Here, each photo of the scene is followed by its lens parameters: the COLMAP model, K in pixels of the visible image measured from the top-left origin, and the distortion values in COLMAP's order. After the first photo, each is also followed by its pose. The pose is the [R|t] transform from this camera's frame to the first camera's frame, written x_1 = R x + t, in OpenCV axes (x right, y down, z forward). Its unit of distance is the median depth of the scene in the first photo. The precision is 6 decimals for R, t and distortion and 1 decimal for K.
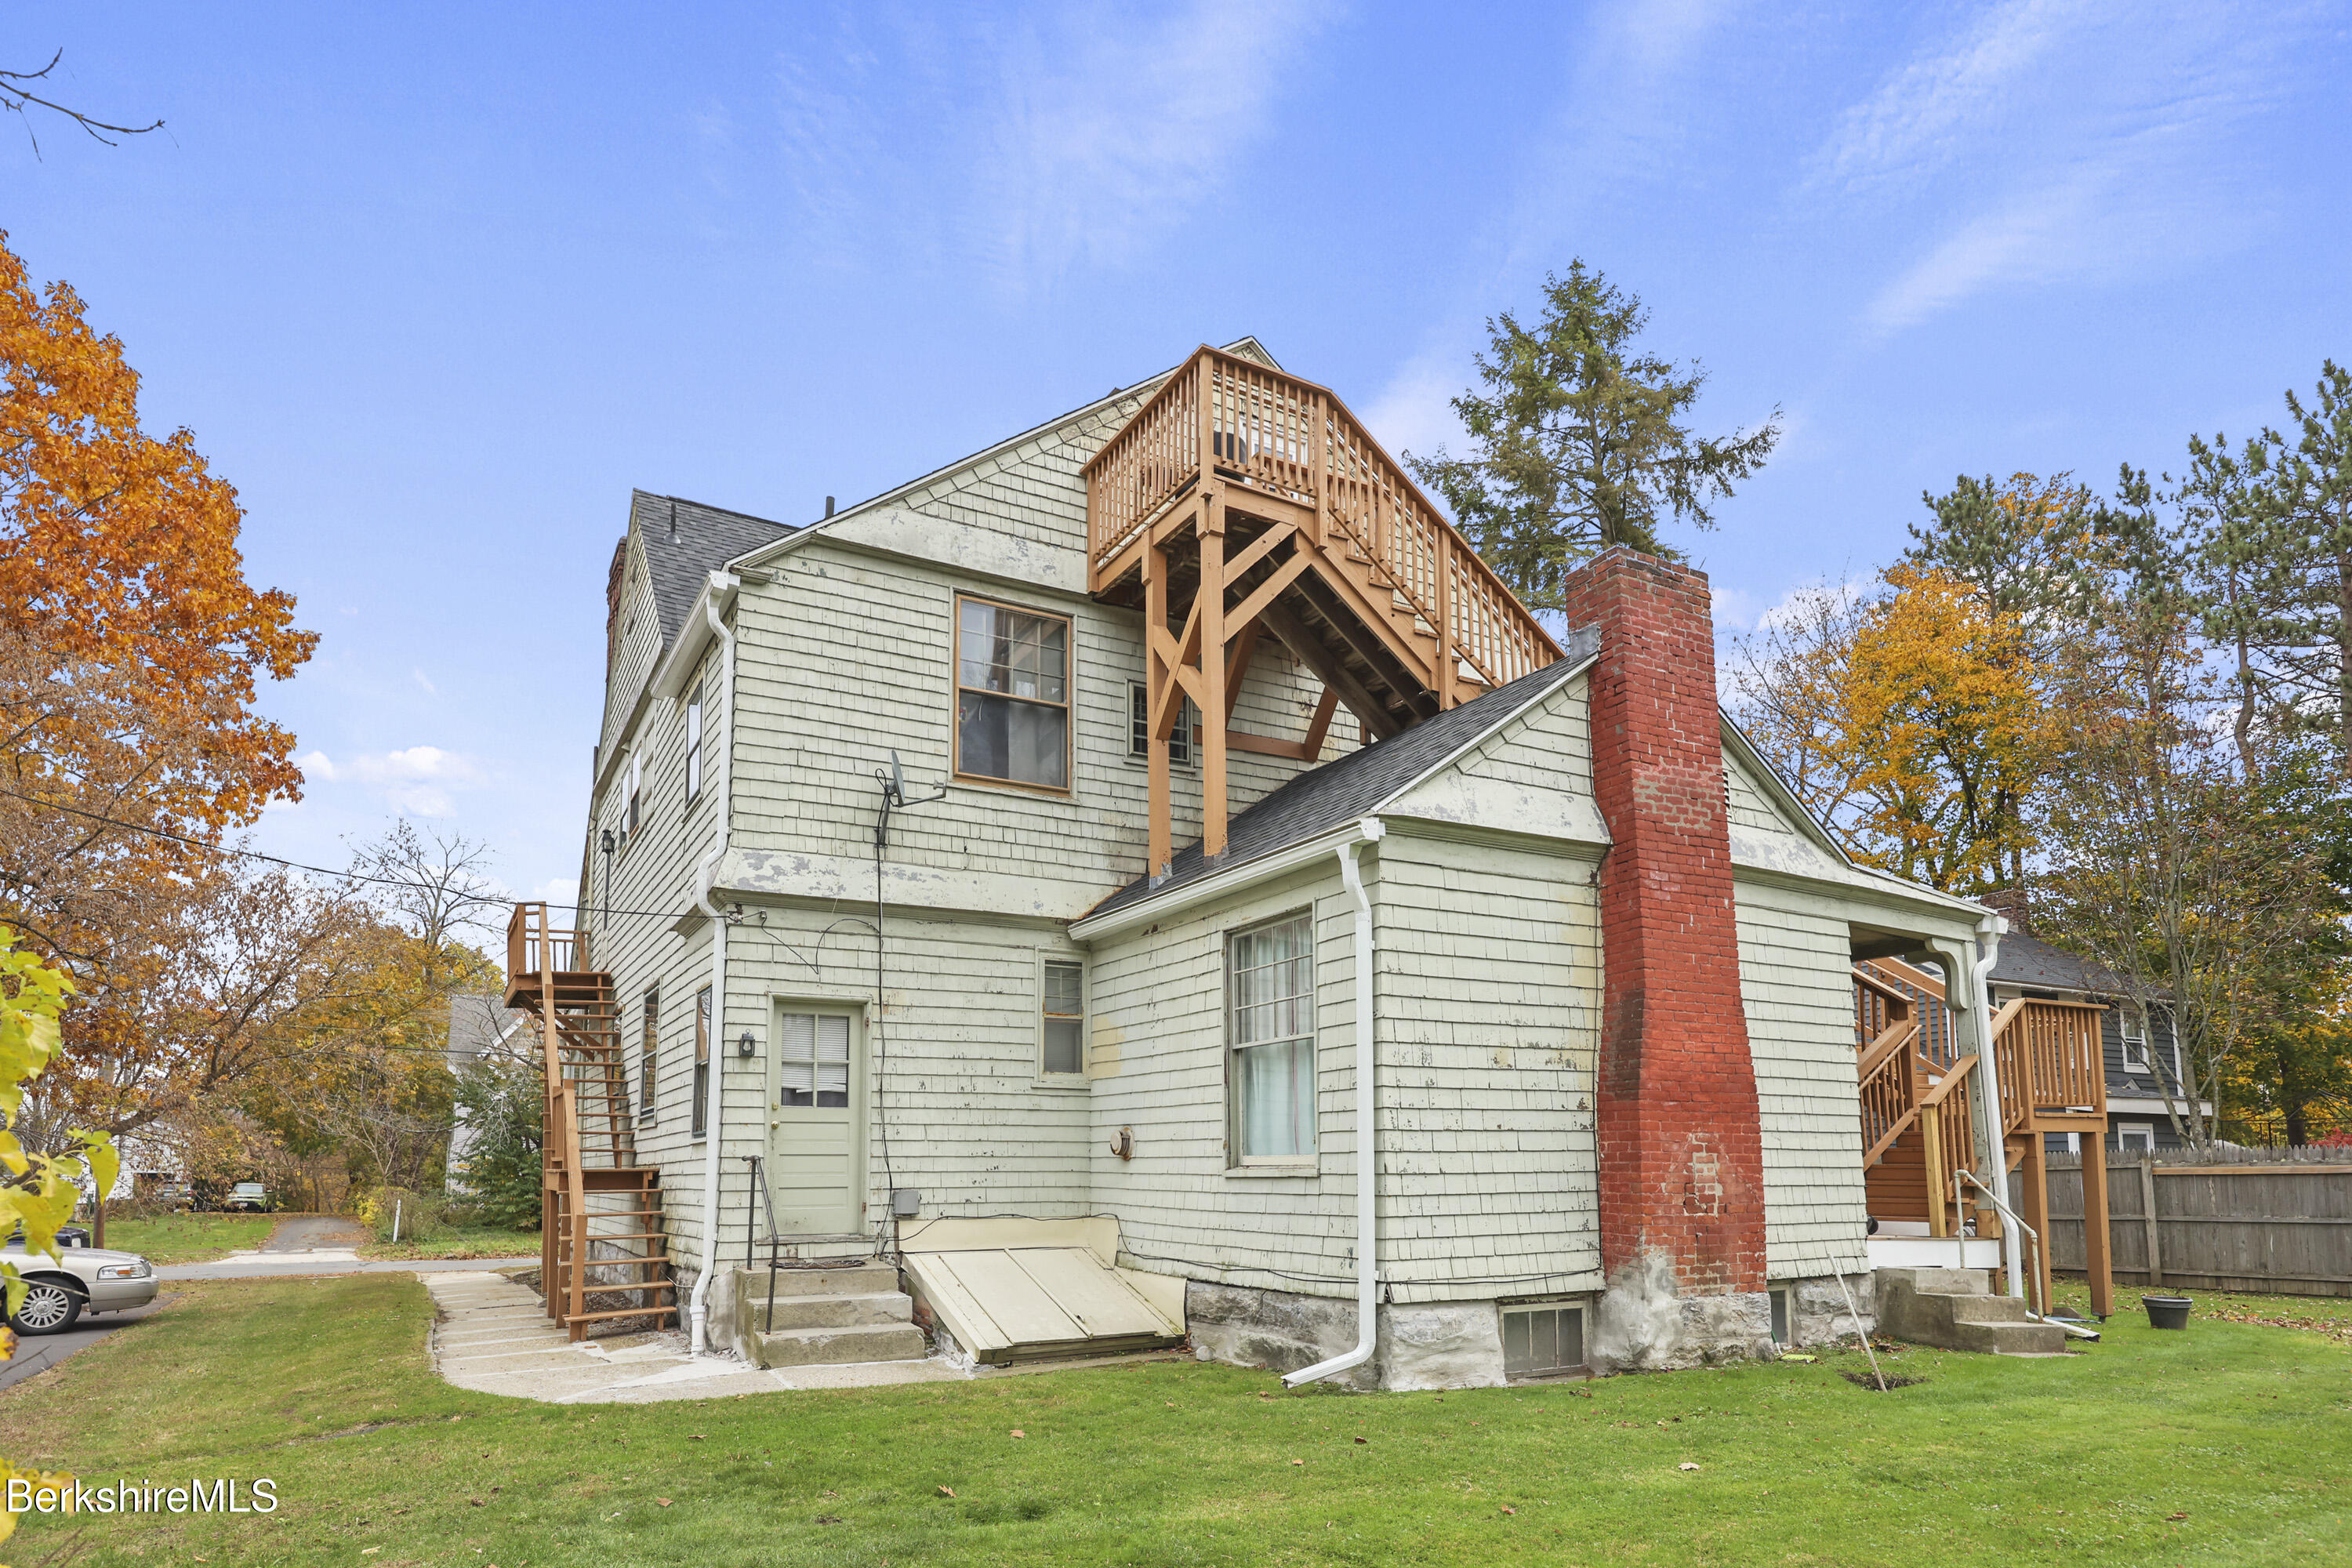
lens RADIAL K [[1289.1, 0, 1178.5], [0, 1289.1, 674.7], [0, 0, 1]] dist [-0.000059, -0.000001]
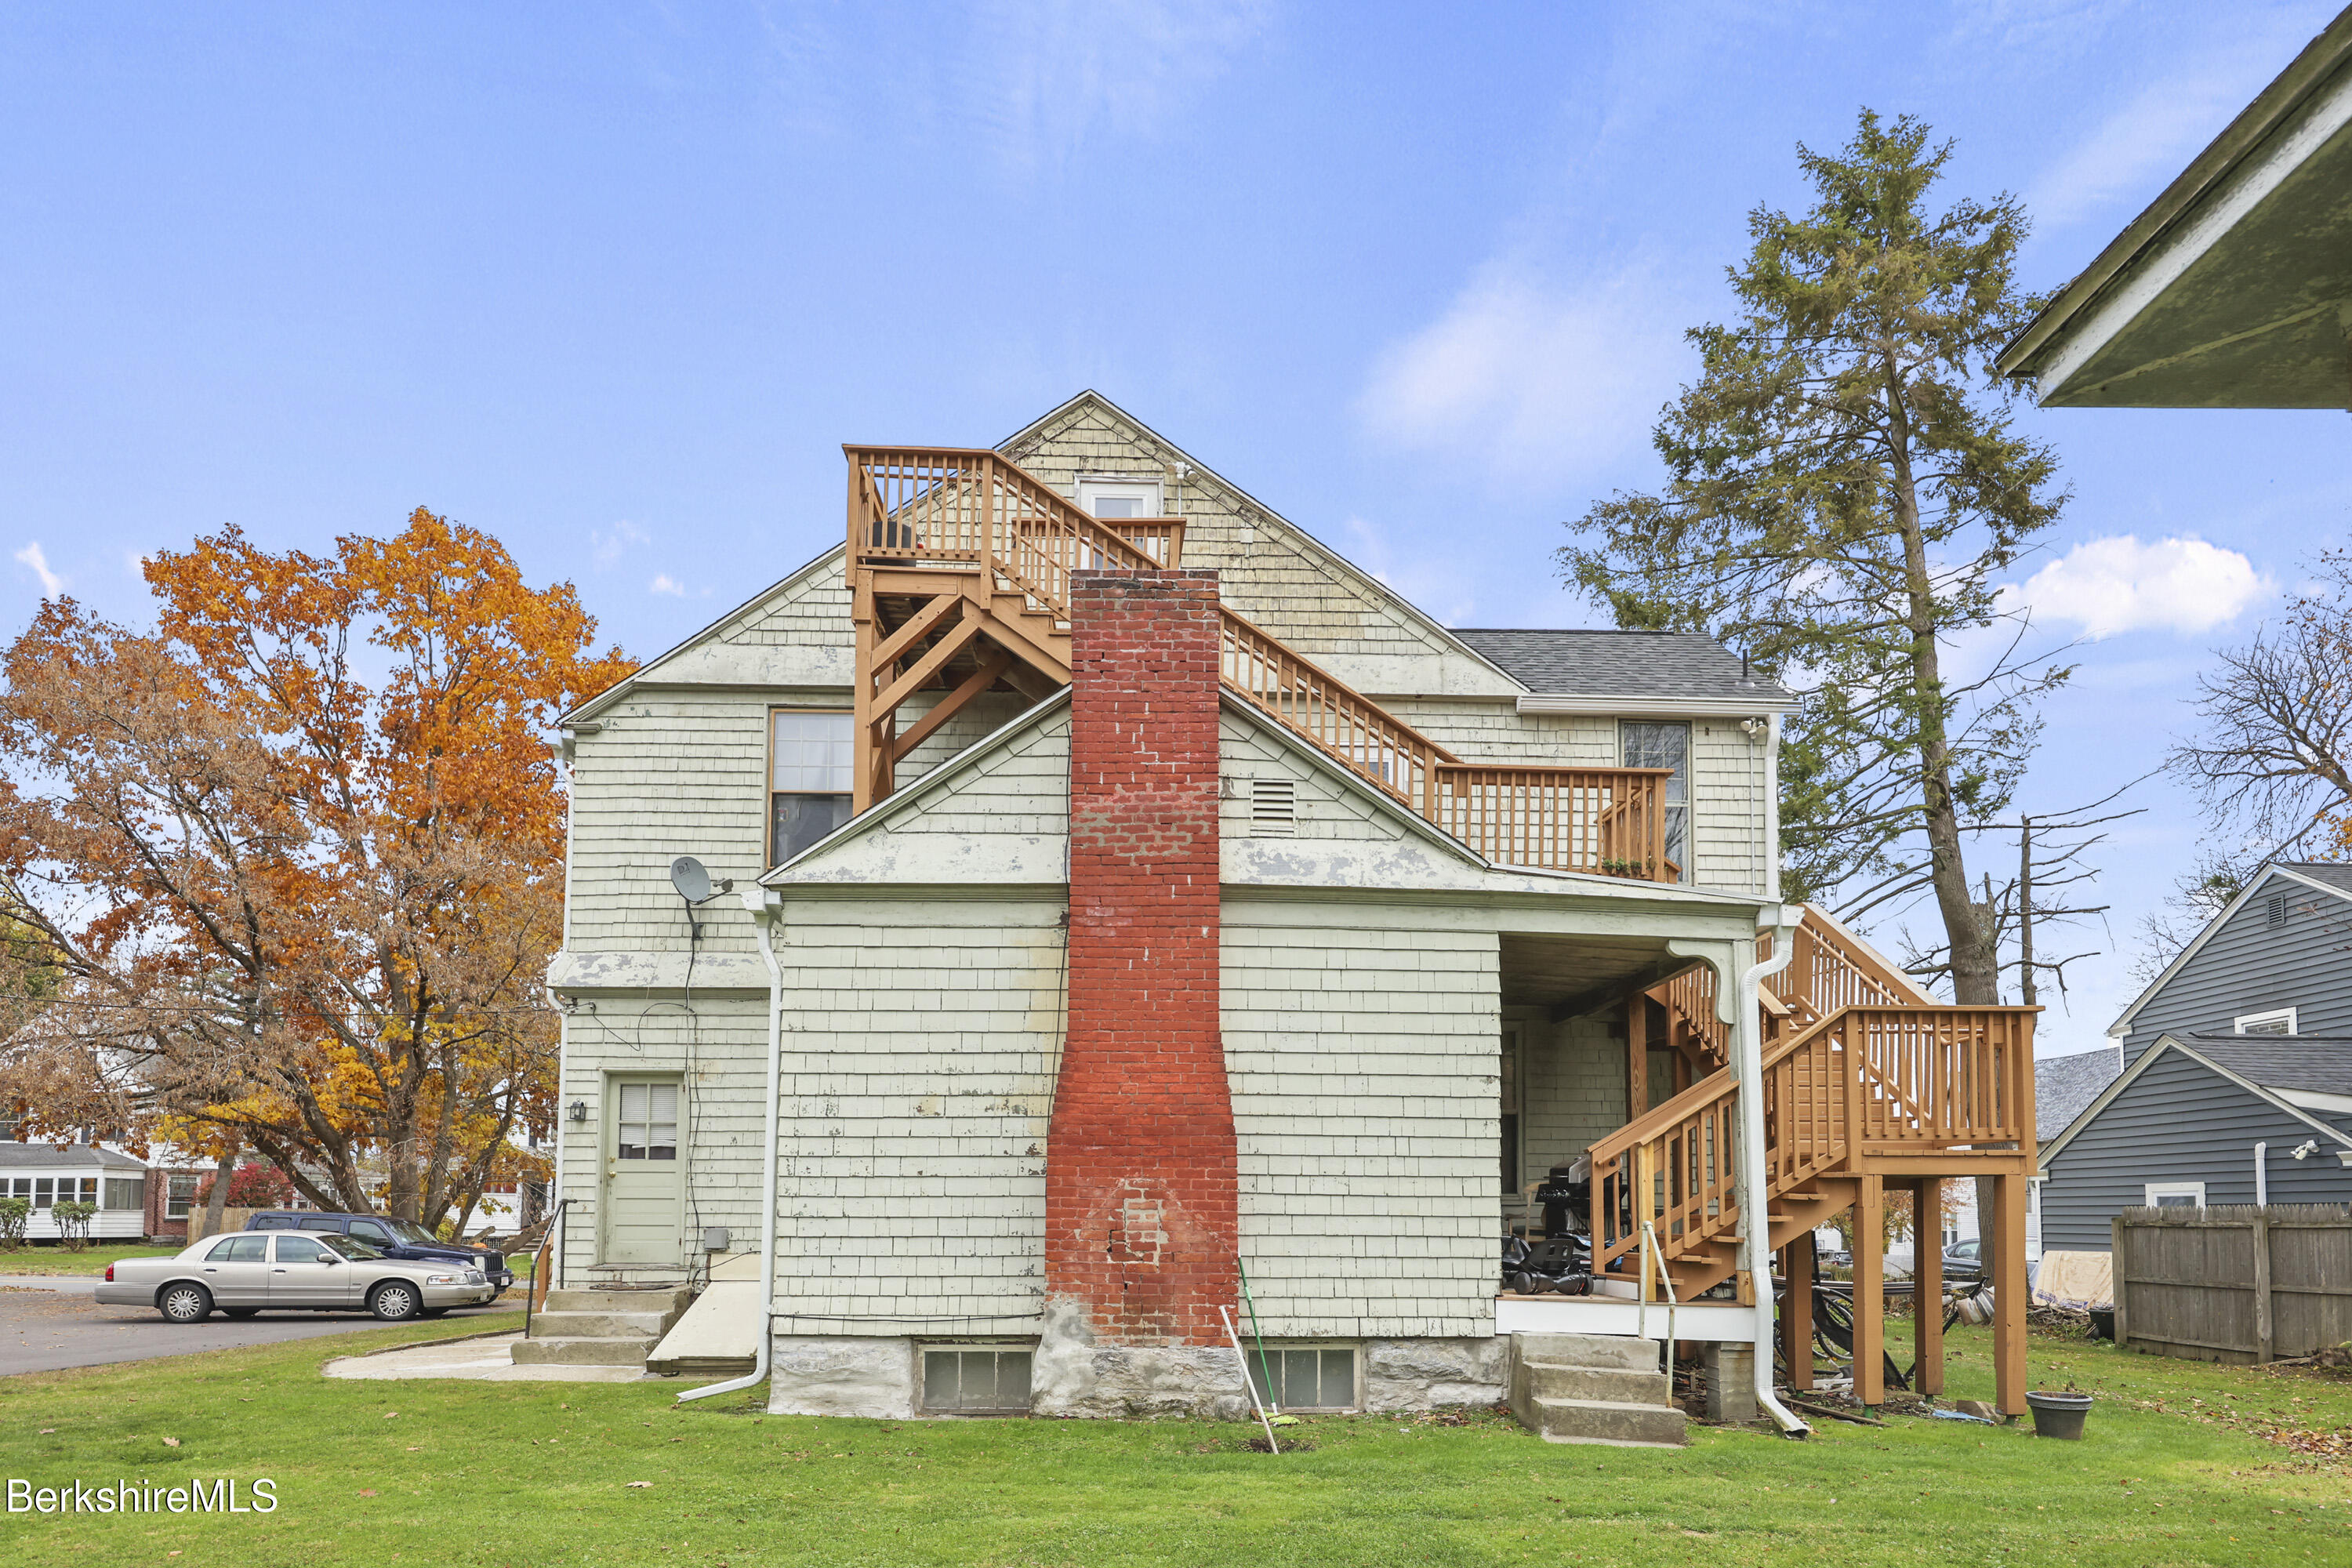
lens RADIAL K [[1309.9, 0, 1176.0], [0, 1309.9, 784.0], [0, 0, 1]] dist [0.002936, 0.000863]
pose [[0.886117, -0.136805, -0.442811, 0.820342], [0.157818, 0.987410, 0.010756, 0.058634], [0.435764, -0.079415, 0.896550, 0.158425]]
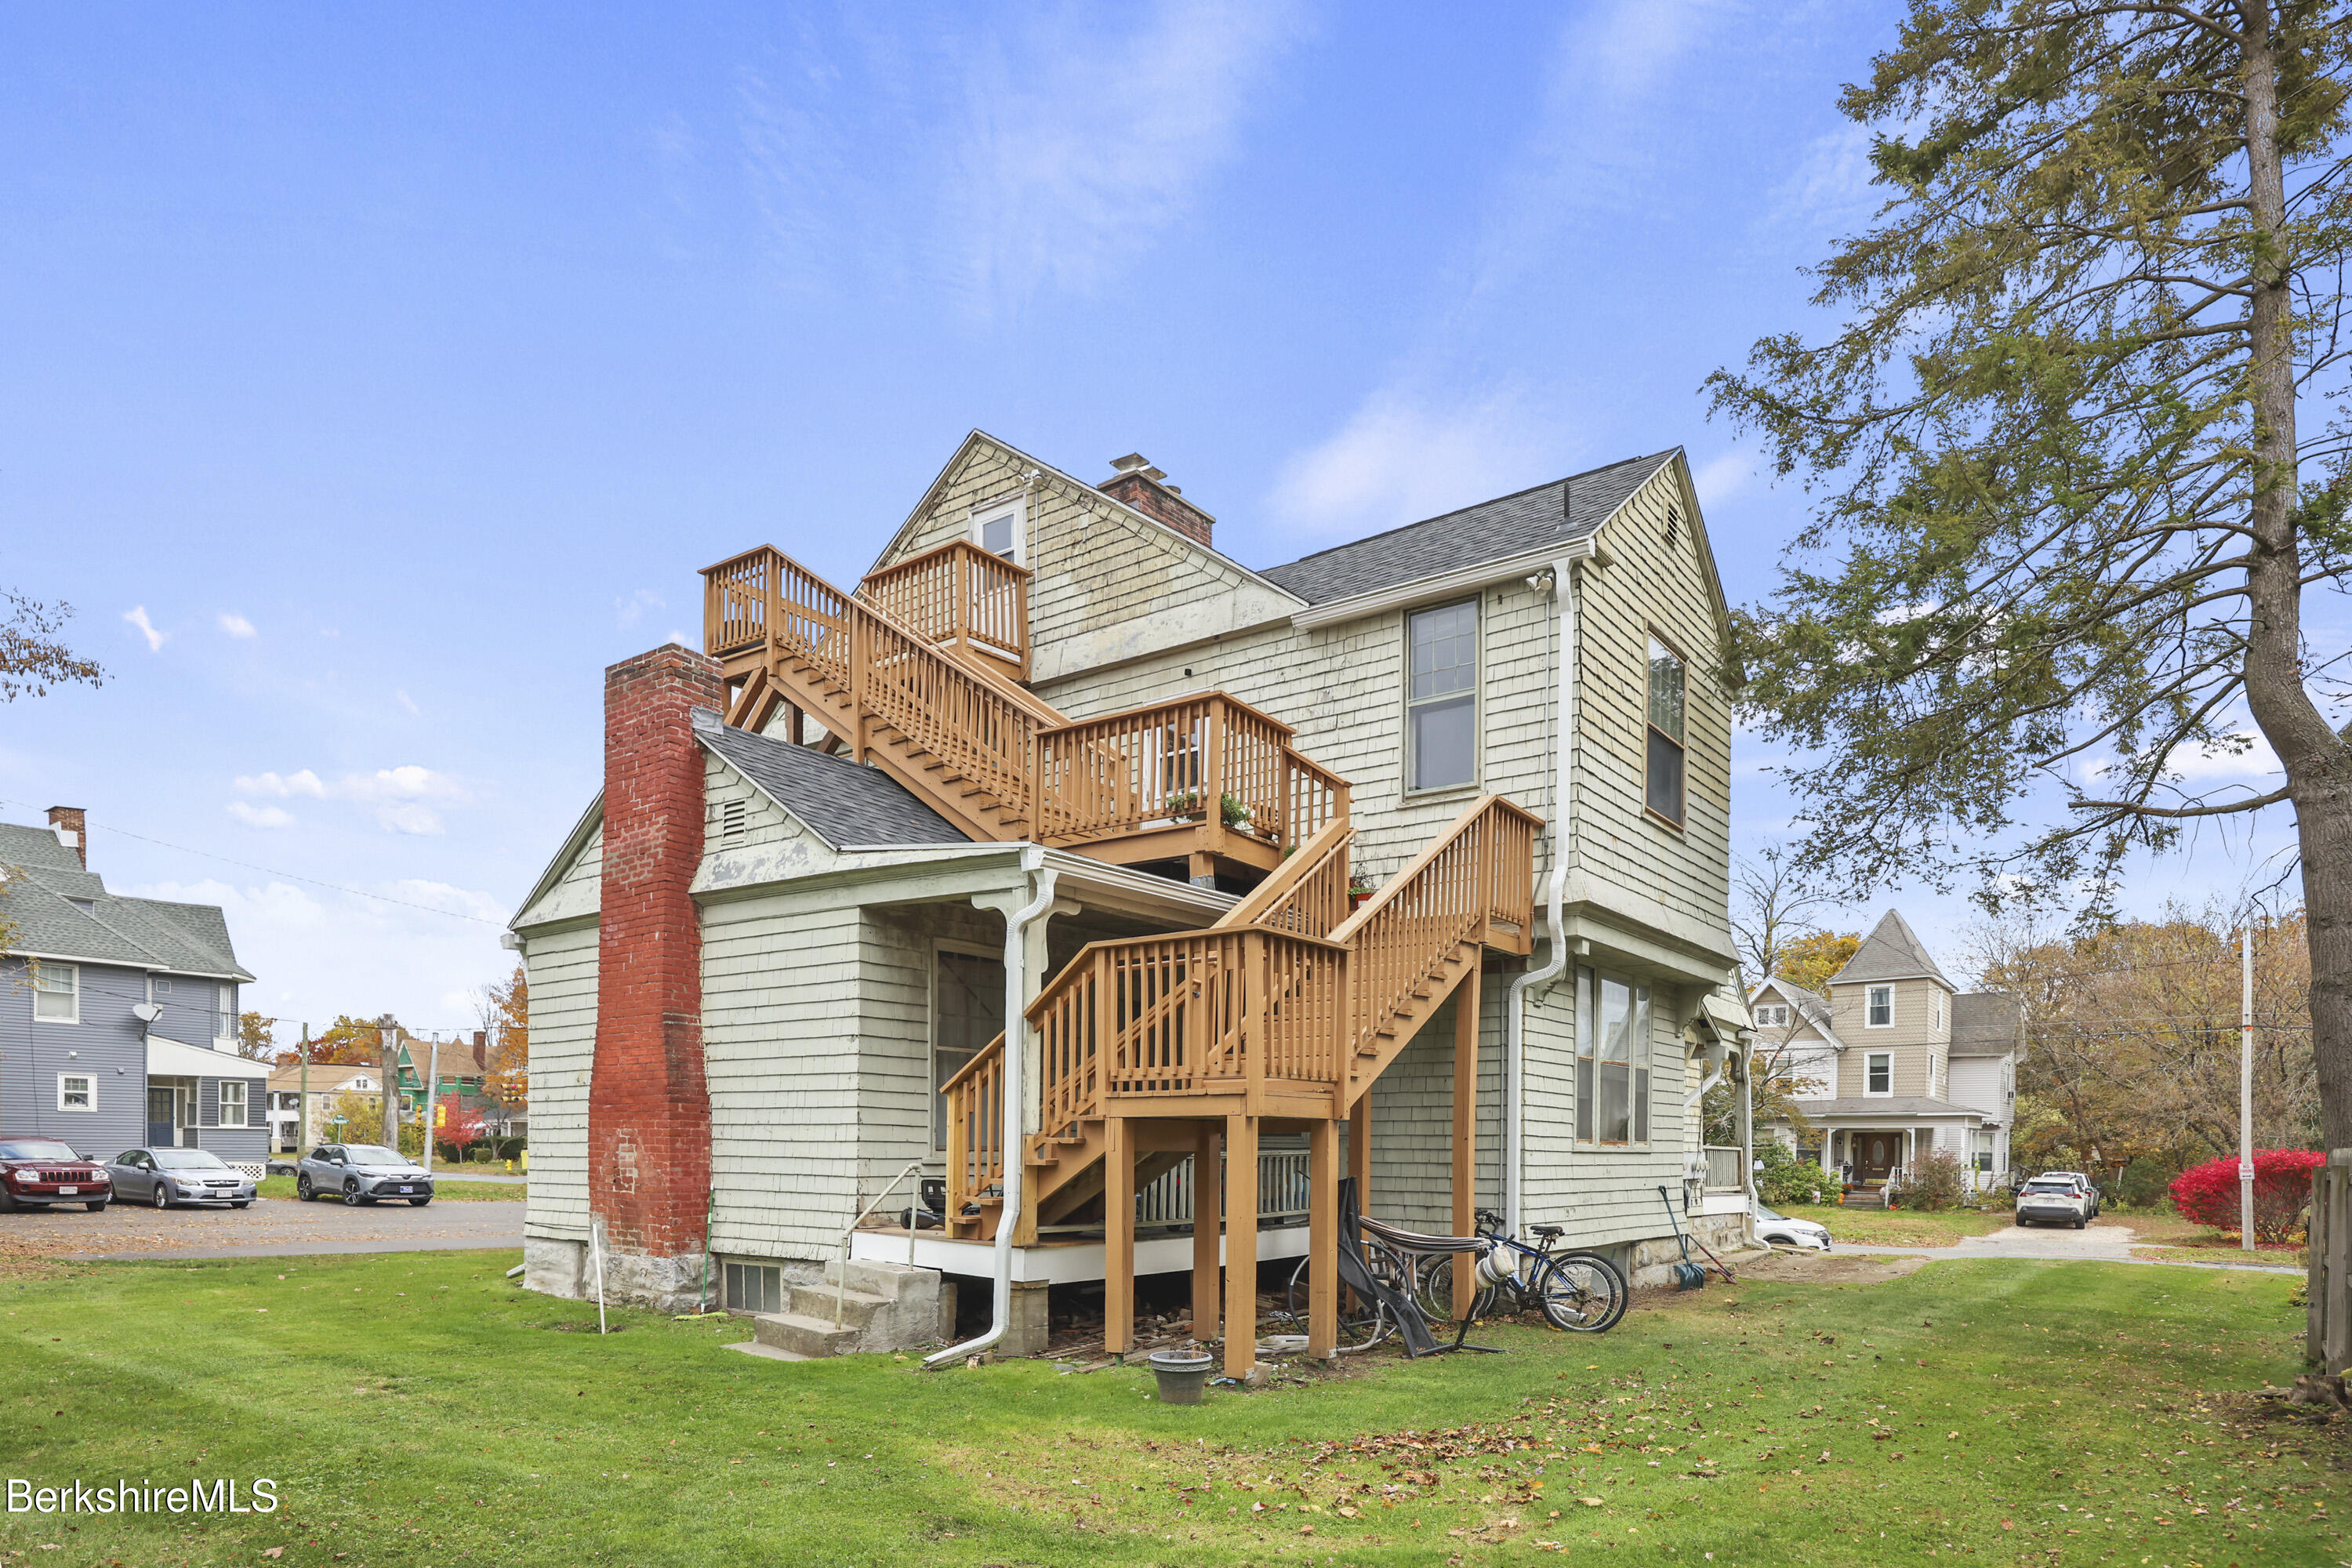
lens RADIAL K [[1341.4, 0, 1176.0], [0, 1341.4, 784.0], [0, 0, 1]] dist [0.002304, 0.000407]
pose [[0.399477, -0.236547, -0.885700, 1.689421], [0.316825, 0.942229, -0.108747, 0.322465], [0.860256, -0.237170, 0.451343, 0.872361]]
